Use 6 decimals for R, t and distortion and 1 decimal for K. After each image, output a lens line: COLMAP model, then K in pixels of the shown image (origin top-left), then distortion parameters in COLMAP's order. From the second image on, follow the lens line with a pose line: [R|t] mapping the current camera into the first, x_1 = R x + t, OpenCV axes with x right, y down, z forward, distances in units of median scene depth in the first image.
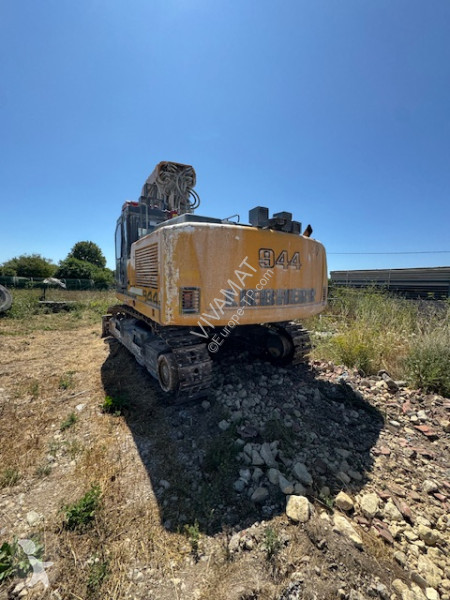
lens RADIAL K [[239.4, 0, 225.0], [0, 239.4, 300.0], [0, 0, 1]] dist [-0.002290, 0.000182]
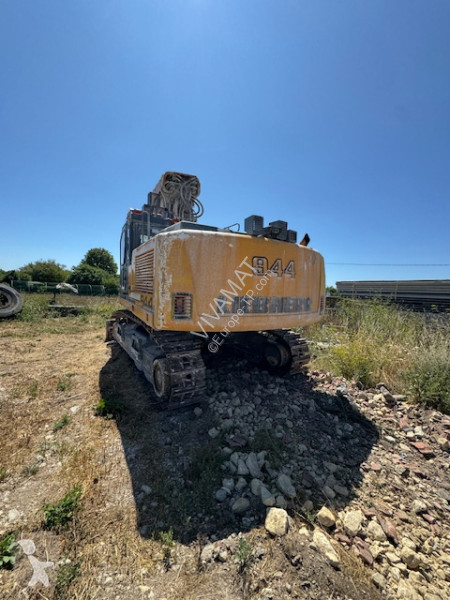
lens RADIAL K [[239.0, 0, 223.7], [0, 239.0, 300.9], [0, 0, 1]] dist [0.000612, -0.000525]
pose [[0.998924, 0.021763, -0.040952, 0.056352], [-0.023046, 0.999250, -0.031120, 0.005847], [0.040244, 0.032030, 0.998676, -0.003901]]
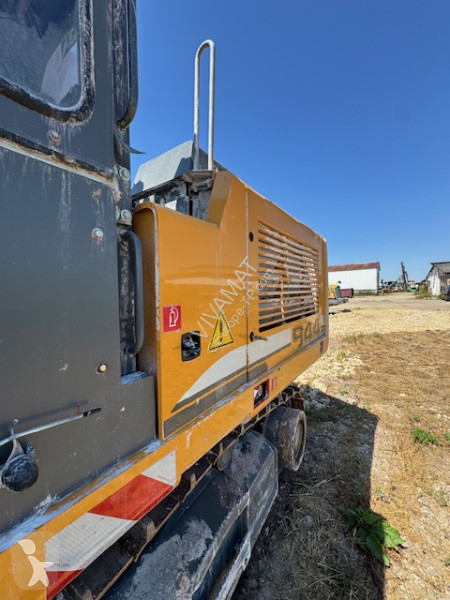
lens RADIAL K [[239.4, 0, 225.0], [0, 239.4, 300.0], [0, 0, 1]] dist [-0.002290, 0.000182]
pose [[-0.389752, -0.032510, 0.920346, -0.771826], [0.109931, 0.990588, 0.081545, -0.159442], [-0.914335, 0.132957, -0.382510, 1.385025]]
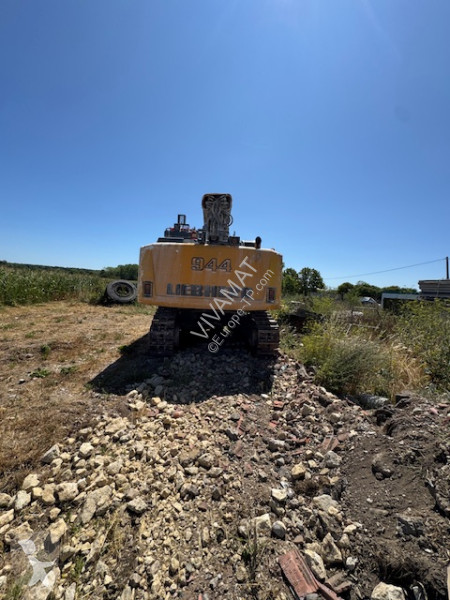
lens RADIAL K [[239.4, 0, 225.0], [0, 239.4, 300.0], [0, 0, 1]] dist [-0.002290, 0.000182]
pose [[0.872084, 0.061776, -0.485441, 0.924772], [-0.079355, 0.996722, -0.015720, 0.049761], [0.482879, 0.052231, 0.874128, -0.169988]]
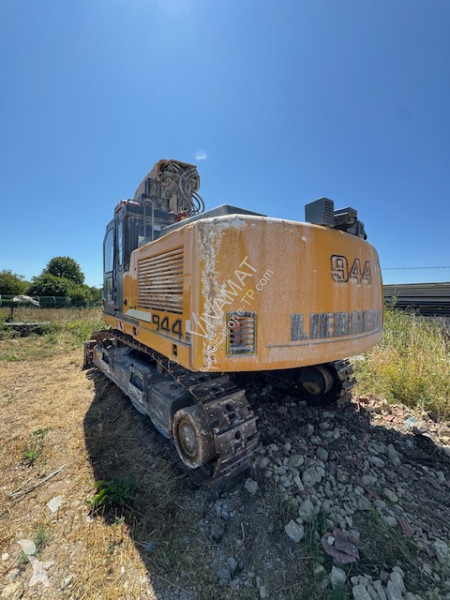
lens RADIAL K [[239.4, 0, 225.0], [0, 239.4, 300.0], [0, 0, 1]] dist [-0.002290, 0.000182]
pose [[0.997170, -0.008300, 0.074723, -0.190354], [0.013261, 0.997722, -0.066145, -0.035873], [-0.074004, 0.066948, 0.995008, 0.292329]]
